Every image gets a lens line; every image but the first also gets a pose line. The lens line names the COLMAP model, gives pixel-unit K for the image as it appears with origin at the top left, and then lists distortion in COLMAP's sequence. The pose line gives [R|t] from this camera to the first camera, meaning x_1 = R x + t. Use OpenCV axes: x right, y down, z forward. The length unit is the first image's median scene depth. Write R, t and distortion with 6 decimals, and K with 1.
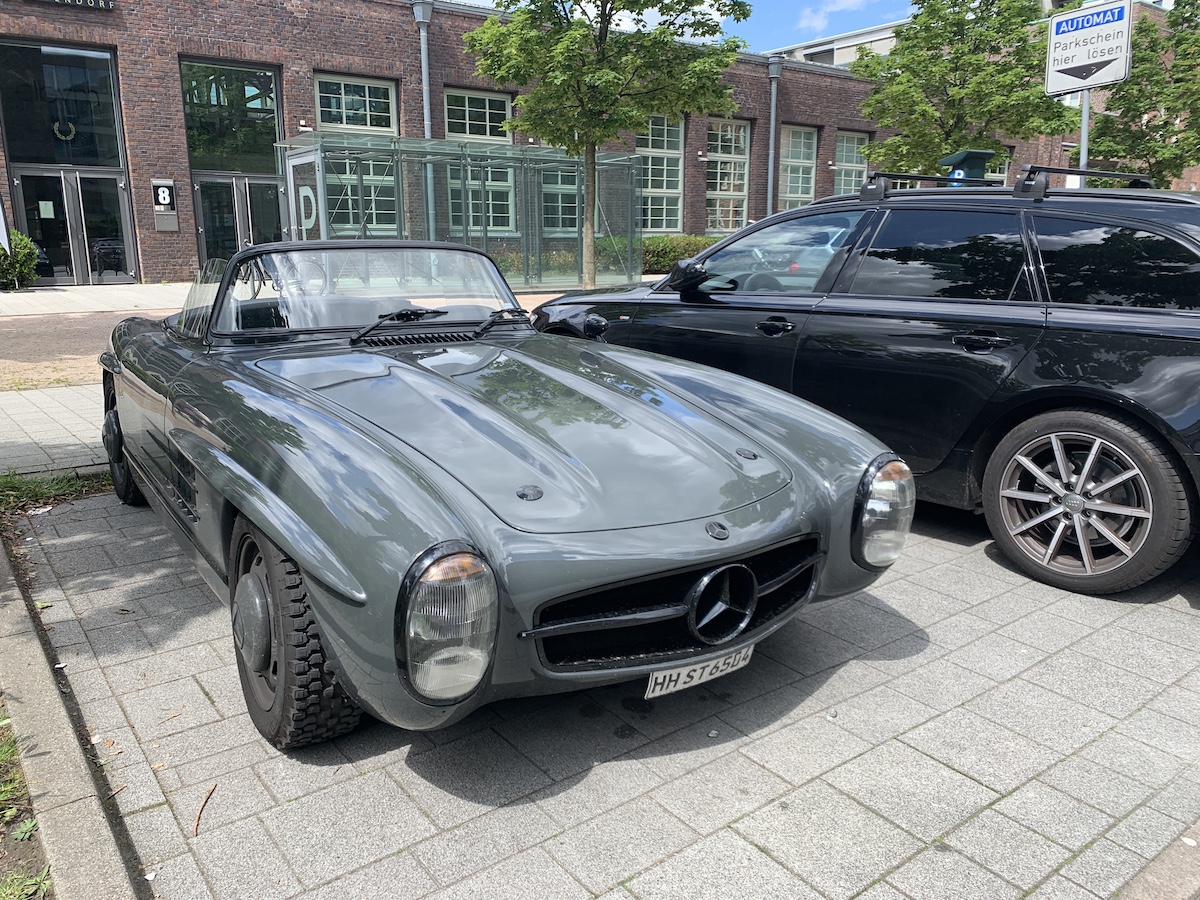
lens RADIAL K [[911.3, 0, 596.6], [0, 911.3, 424.7], [0, 0, 1]] dist [0.029447, -0.025245]
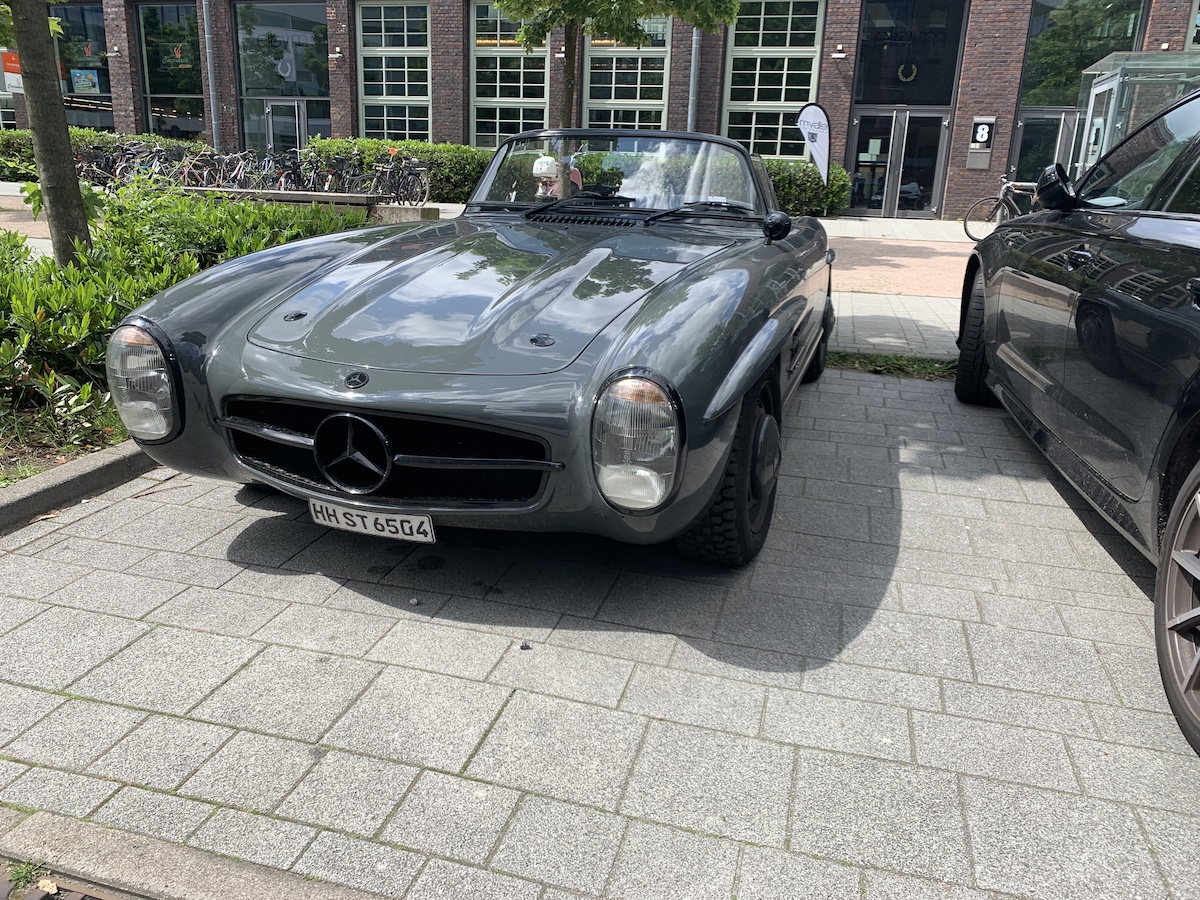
lens RADIAL K [[911.3, 0, 587.1], [0, 911.3, 416.6], [0, 0, 1]] dist [0.029447, -0.025245]
pose [[0.609612, 0.226545, -0.759639, 0.100060], [-0.191508, 0.971996, 0.136190, -0.002765], [0.769219, 0.062454, 0.635926, 0.053492]]
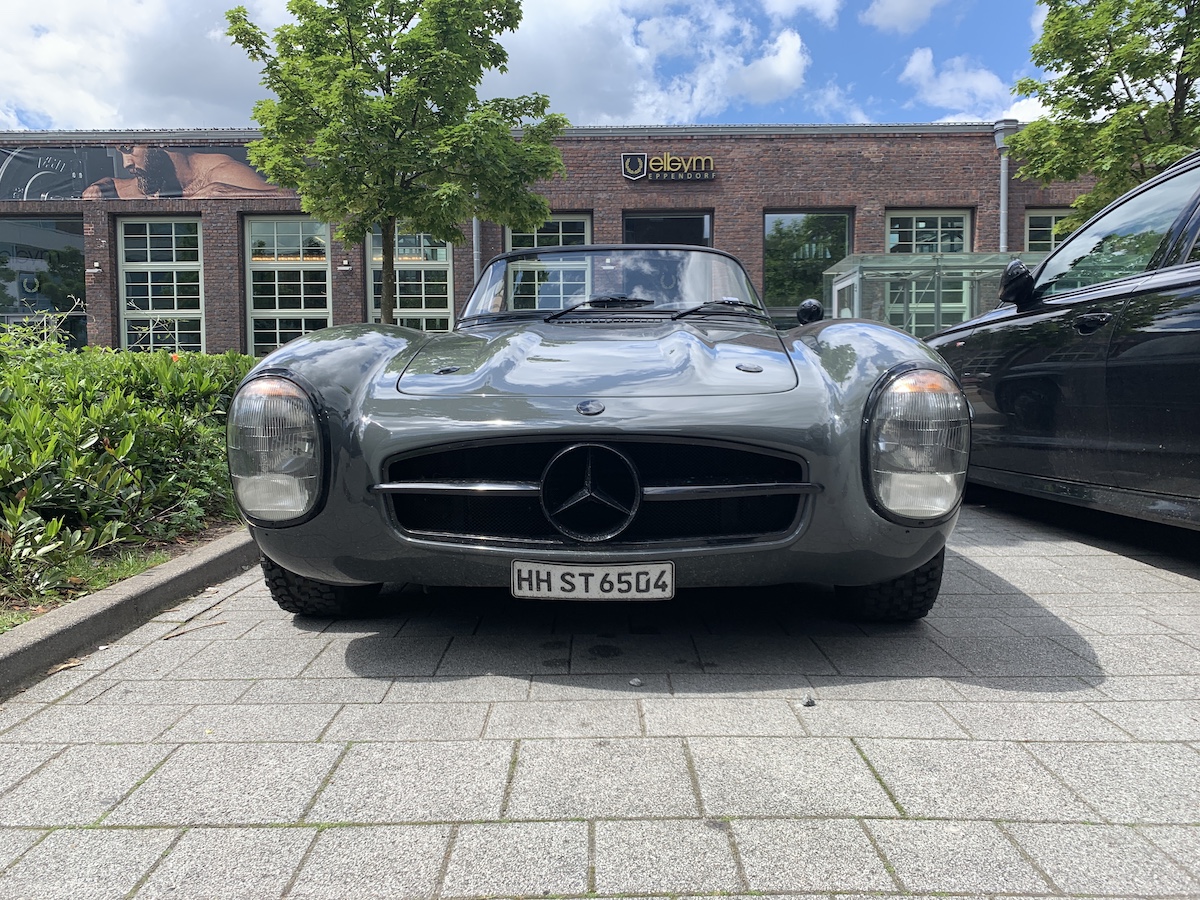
lens RADIAL K [[911.3, 0, 596.0], [0, 911.3, 413.6], [0, 0, 1]] dist [0.029447, -0.025245]
pose [[0.800534, 0.010330, -0.599198, 0.062216], [-0.112936, 0.984537, -0.133909, 0.022703], [0.588550, 0.174870, 0.789322, 0.030711]]
